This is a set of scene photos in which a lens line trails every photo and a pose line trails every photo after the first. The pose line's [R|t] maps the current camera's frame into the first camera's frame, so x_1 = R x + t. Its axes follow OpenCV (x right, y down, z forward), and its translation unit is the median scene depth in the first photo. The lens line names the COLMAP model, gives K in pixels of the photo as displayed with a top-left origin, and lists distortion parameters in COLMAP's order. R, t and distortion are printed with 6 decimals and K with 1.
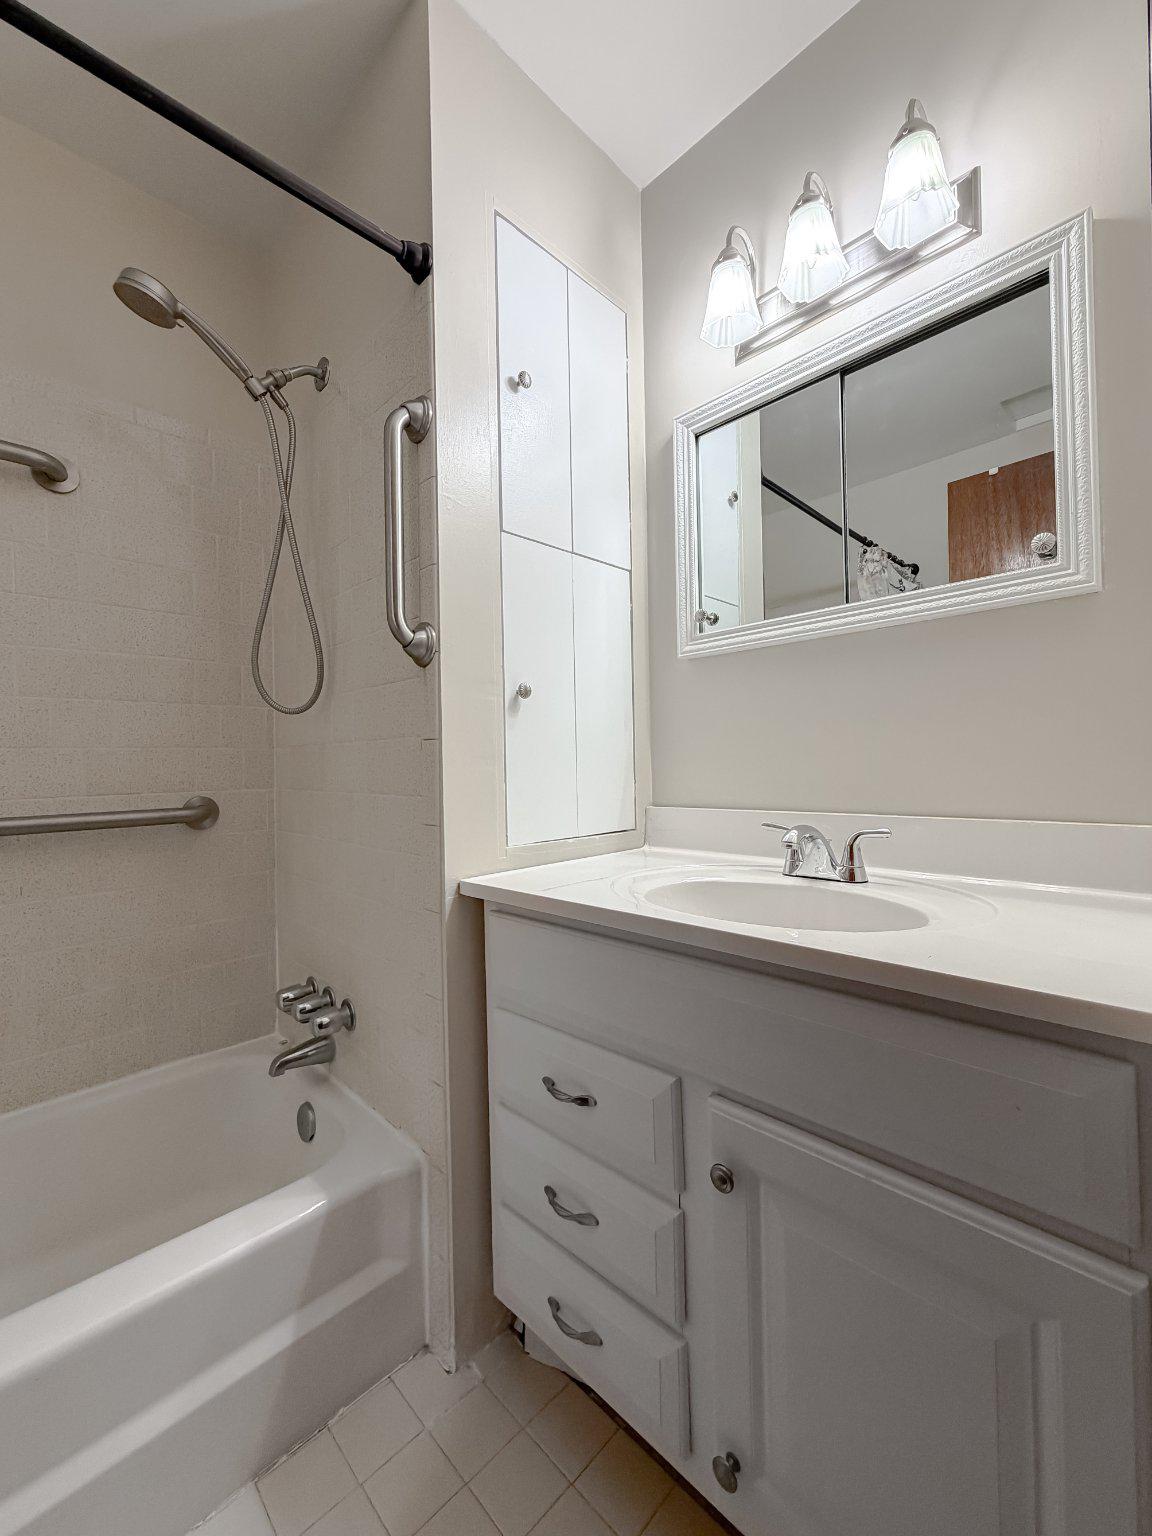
lens RADIAL K [[622.4, 0, 577.3], [0, 622.4, 764.6], [0, 0, 1]] dist [0.001001, 0.001347]
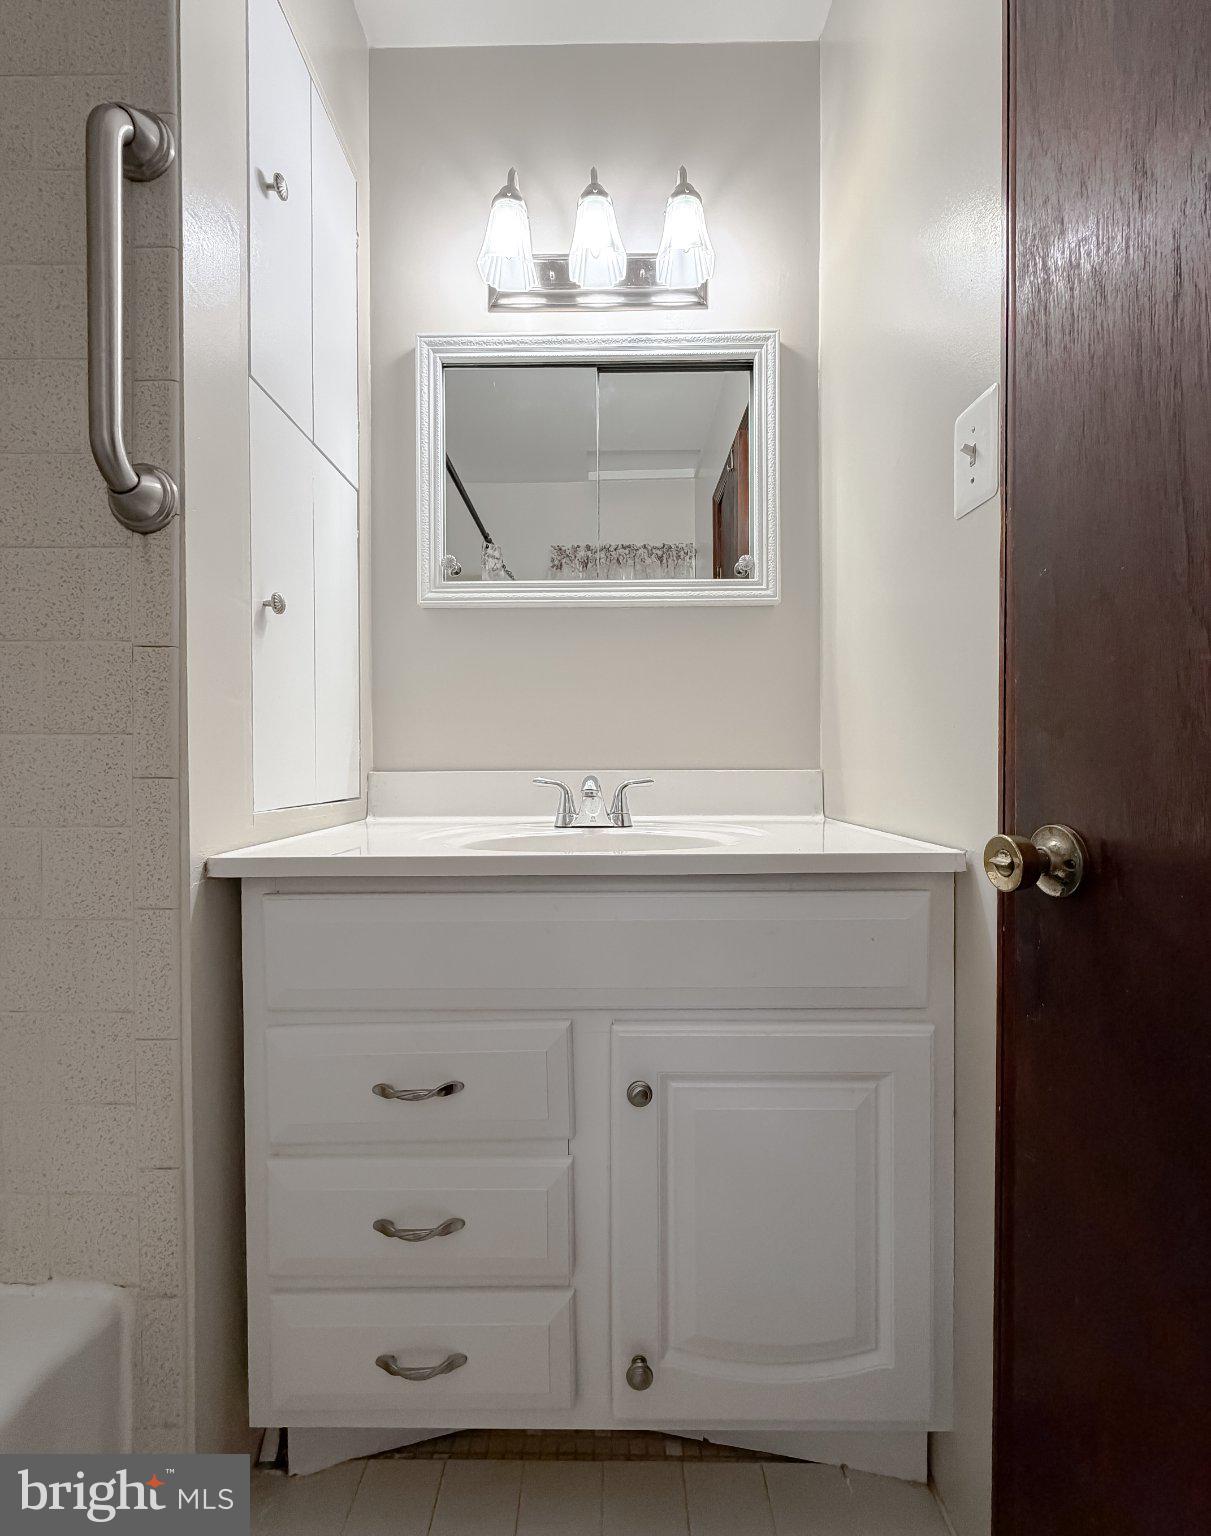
lens RADIAL K [[648.6, 0, 603.7], [0, 648.6, 771.3], [0, 0, 1]] dist [0.001226, 0.001247]
pose [[0.713756, 0.010838, 0.700311, -0.384237], [-0.013407, 0.999908, -0.001810, 0.087223], [-0.700266, -0.008098, 0.713836, 0.184967]]
